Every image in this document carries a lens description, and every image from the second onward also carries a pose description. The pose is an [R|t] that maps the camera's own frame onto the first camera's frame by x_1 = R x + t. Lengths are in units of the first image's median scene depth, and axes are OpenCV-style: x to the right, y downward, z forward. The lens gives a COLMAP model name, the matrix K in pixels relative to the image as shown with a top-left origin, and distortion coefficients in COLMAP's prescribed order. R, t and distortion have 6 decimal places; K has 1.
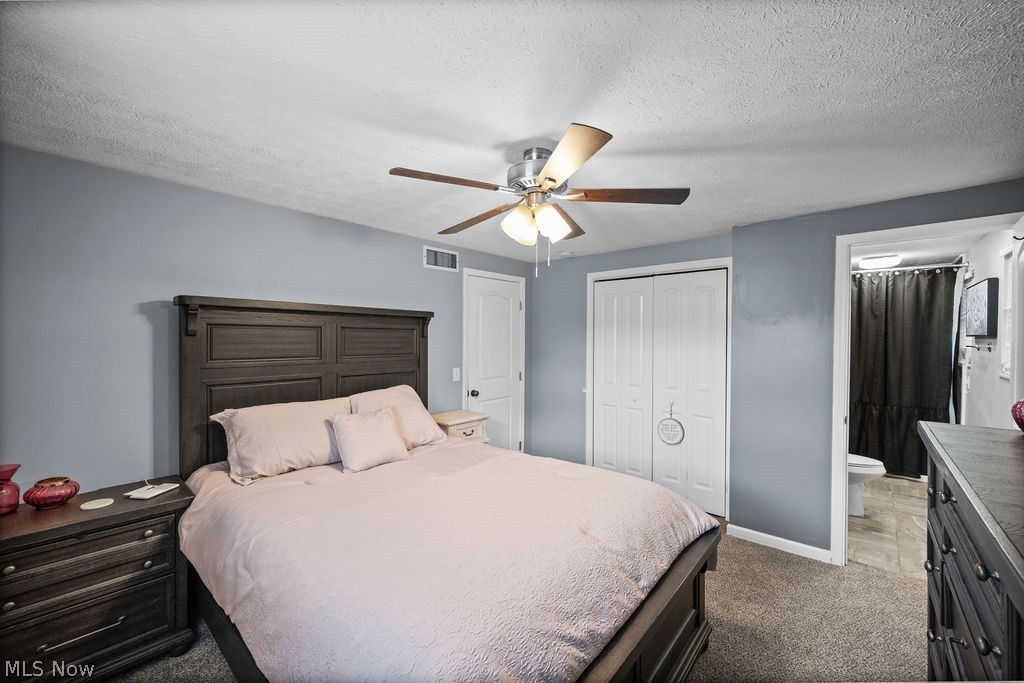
lens RADIAL K [[407.0, 0, 513.4], [0, 407.0, 341.1], [0, 0, 1]] dist [0.004159, -0.000174]
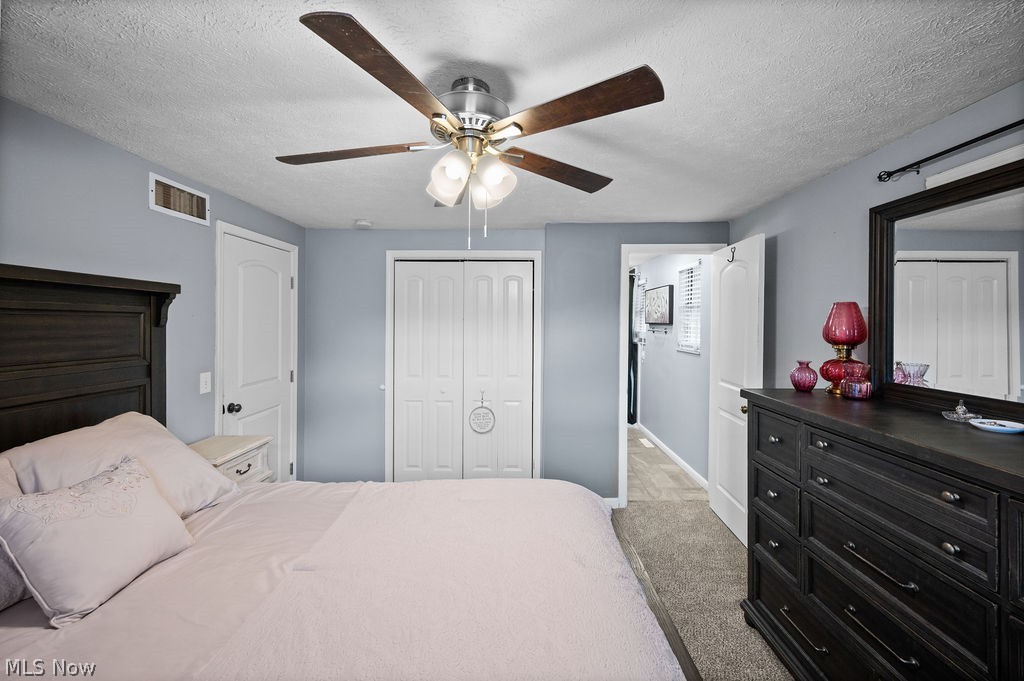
lens RADIAL K [[407.8, 0, 516.6], [0, 407.8, 324.8], [0, 0, 1]] dist [0.002397, -0.000681]
pose [[0.761107, -0.003110, 0.648619, -0.180599], [0.004754, 0.999988, -0.000784, -0.007613], [-0.648609, 0.003680, 0.761113, 0.178902]]
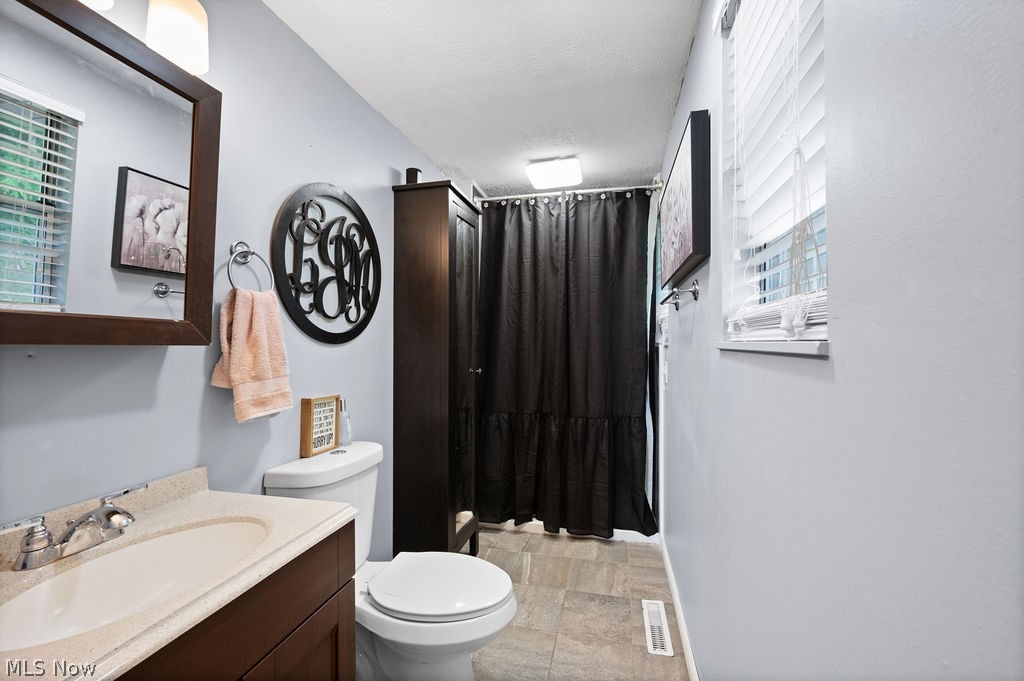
lens RADIAL K [[407.8, 0, 513.5], [0, 407.8, 342.6], [0, 0, 1]] dist [0.002397, -0.000681]
pose [[0.888760, 0.002552, 0.458365, 0.624725], [0.010741, 0.999594, -0.026393, 0.070280], [-0.458246, 0.028380, 0.888372, 0.557558]]
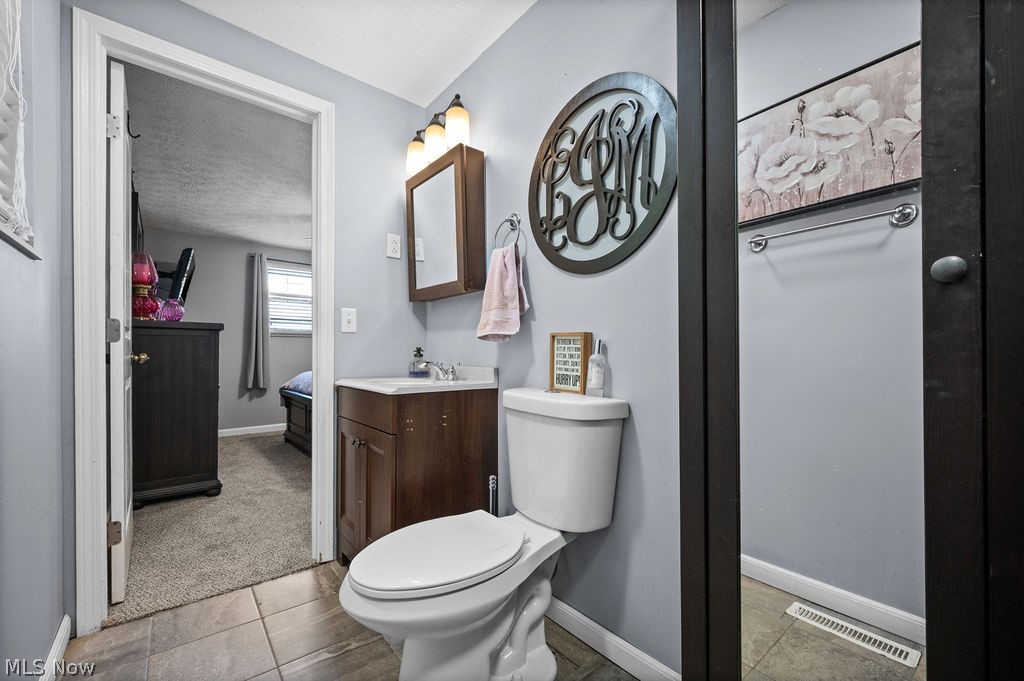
lens RADIAL K [[407.8, 0, 507.7], [0, 407.8, 338.8], [0, 0, 1]] dist [0.002397, -0.000681]
pose [[-0.168415, -0.009559, -0.985670, 1.283919], [-0.003902, 0.999952, -0.009031, 0.153257], [0.985708, 0.002325, -0.168444, 1.313432]]
